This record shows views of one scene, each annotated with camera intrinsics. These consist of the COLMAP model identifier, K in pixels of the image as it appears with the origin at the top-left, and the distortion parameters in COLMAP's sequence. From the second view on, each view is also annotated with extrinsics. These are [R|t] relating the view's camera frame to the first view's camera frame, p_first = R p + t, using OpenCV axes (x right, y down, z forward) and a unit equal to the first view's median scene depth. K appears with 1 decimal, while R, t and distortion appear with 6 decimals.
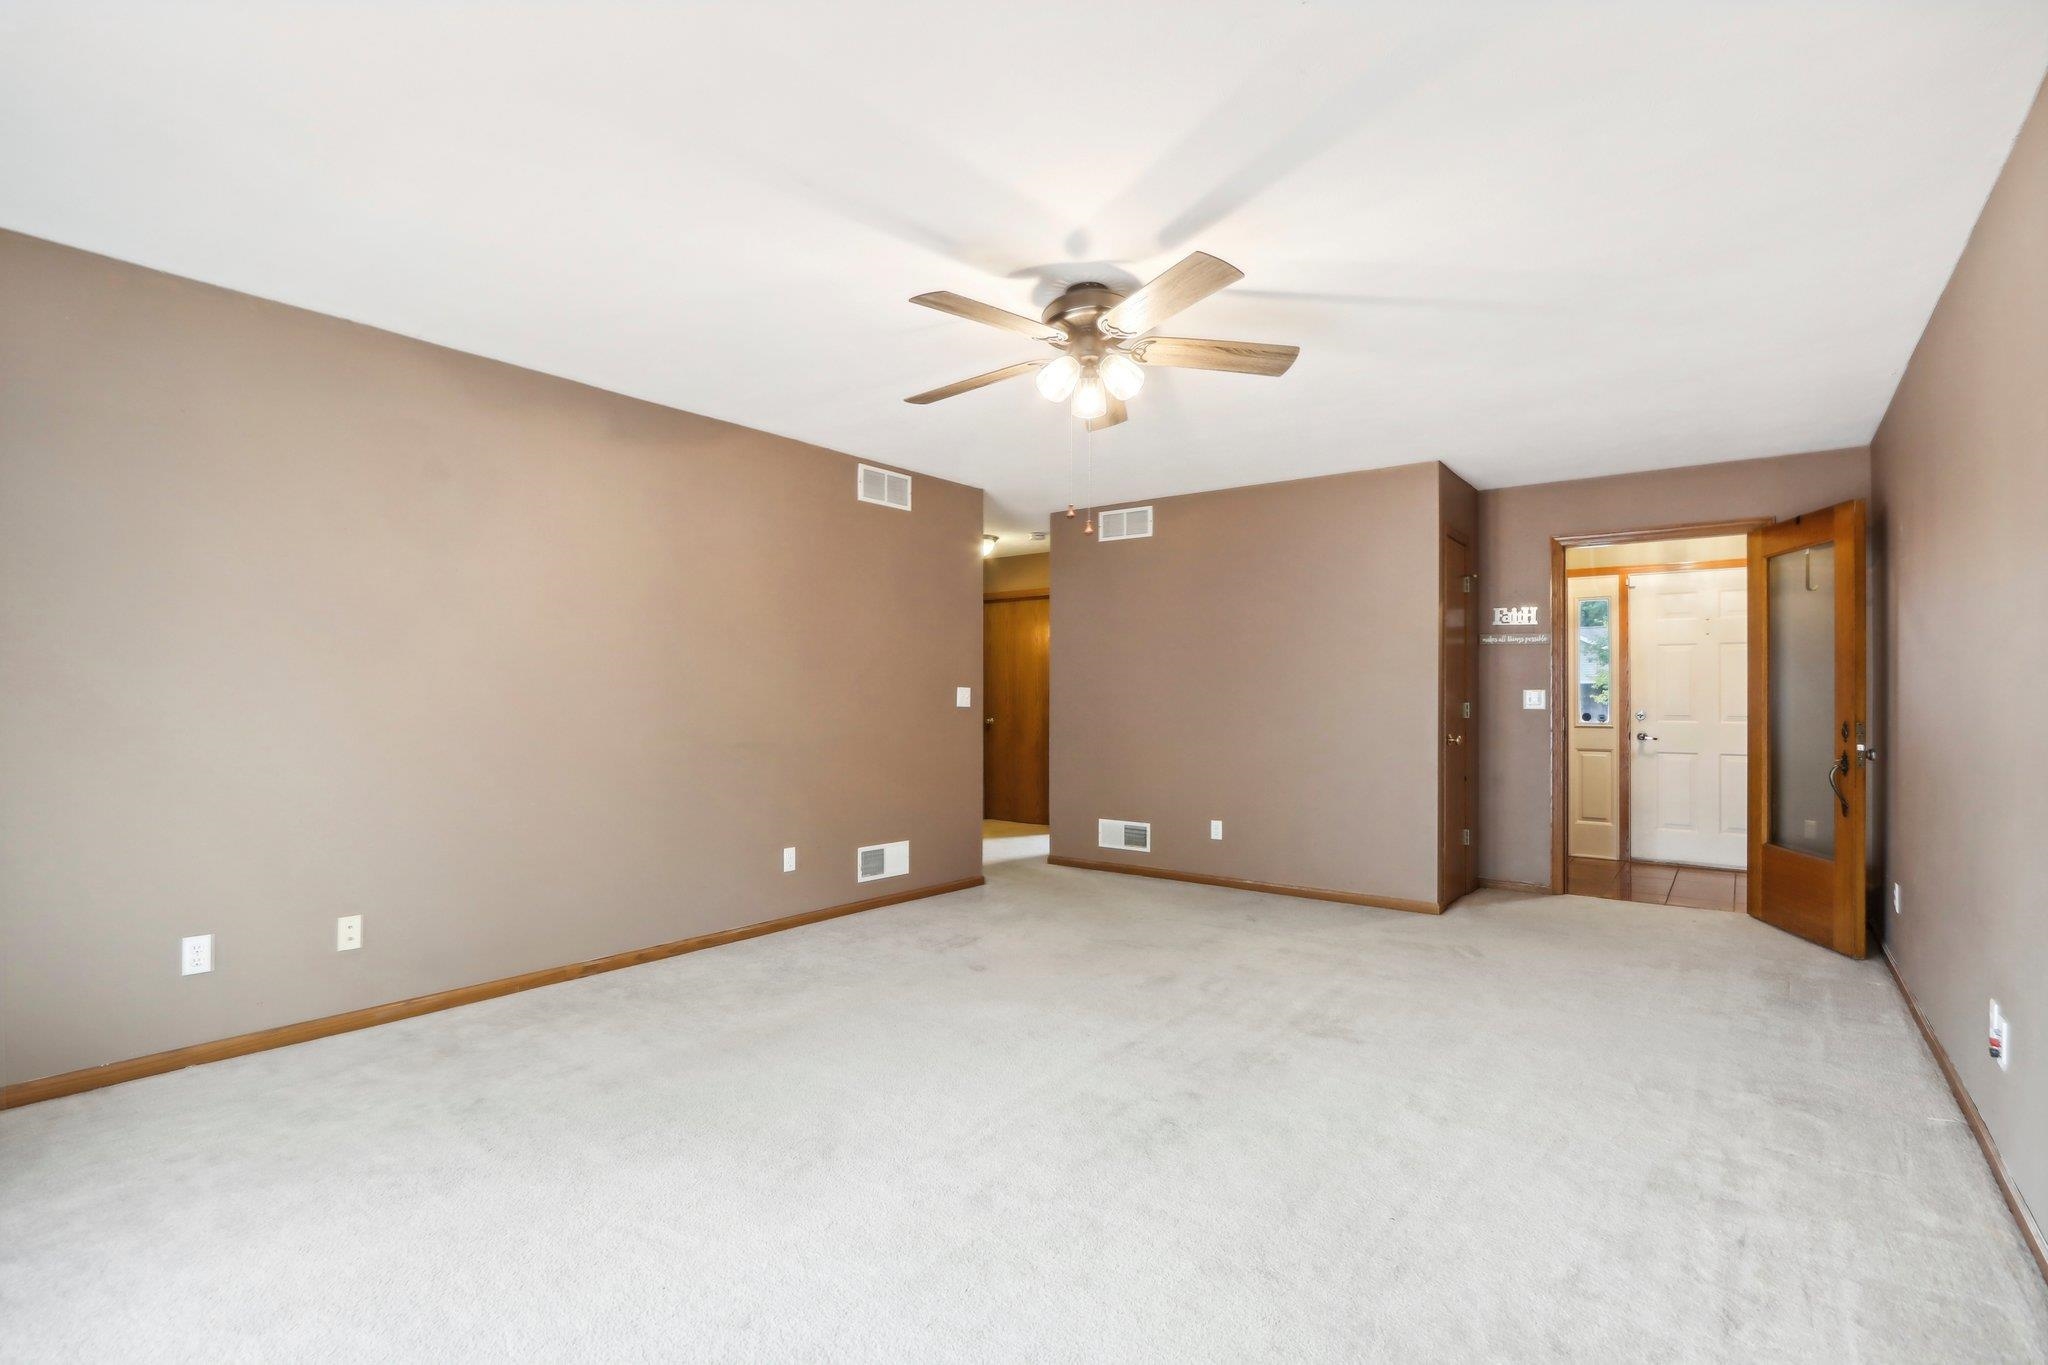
lens RADIAL K [[972.5, 0, 1024.0], [0, 972.5, 682.5], [0, 0, 1]] dist [-0.002639, -0.000339]
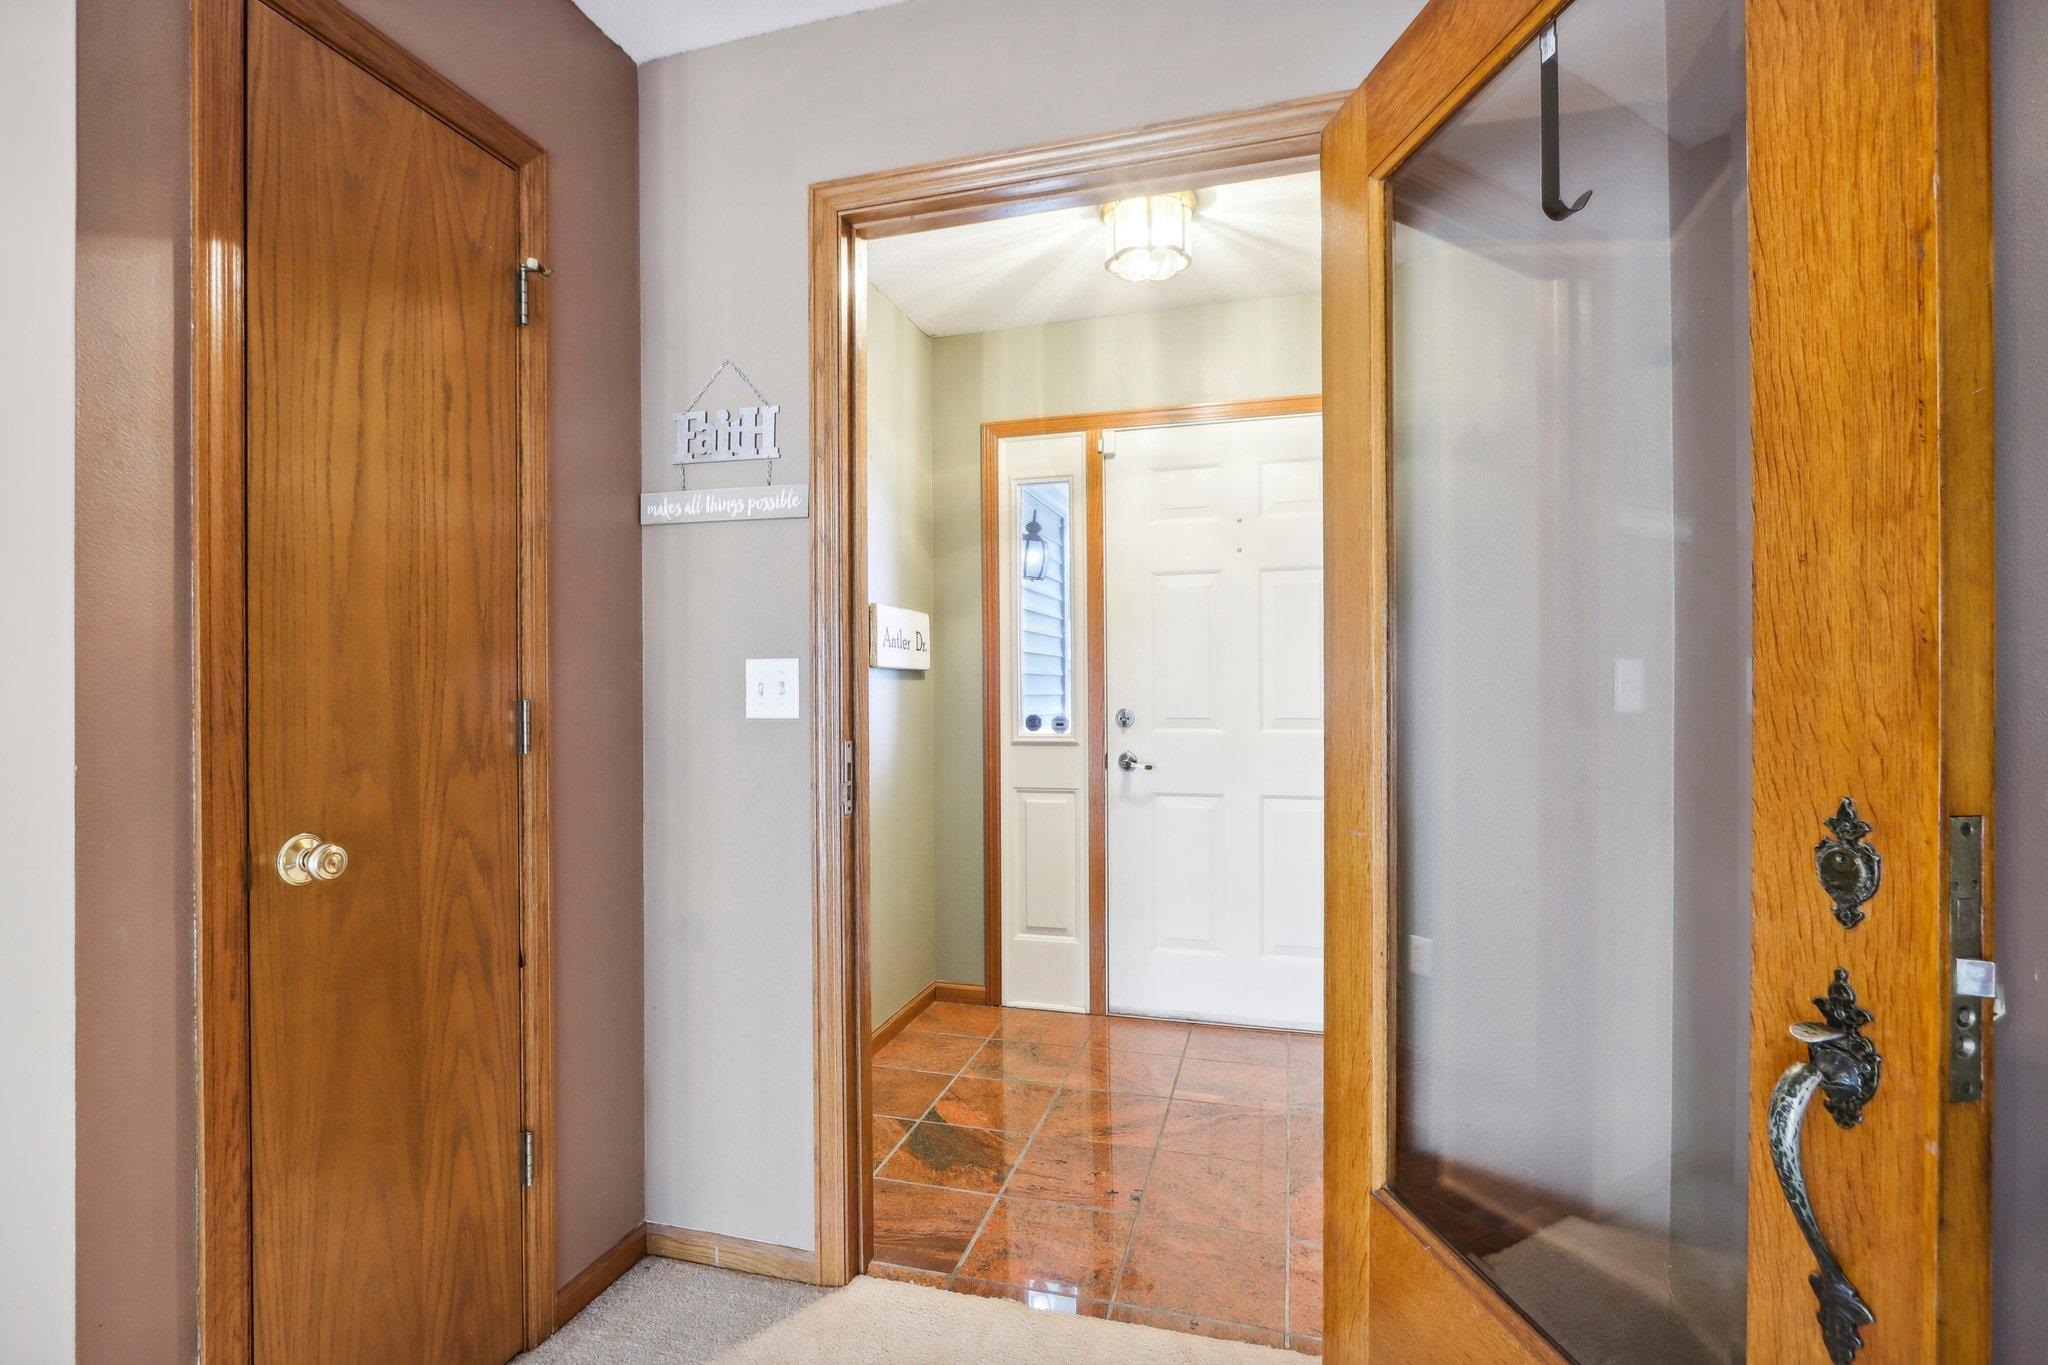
lens RADIAL K [[972.5, 0, 1024.0], [0, 972.5, 682.5], [0, 0, 1]] dist [-0.002639, -0.000339]
pose [[0.931455, -0.006501, 0.363799, 0.410759], [0.003499, 0.999954, 0.008910, 0.010977], [-0.363840, -0.007026, 0.931435, 0.563823]]
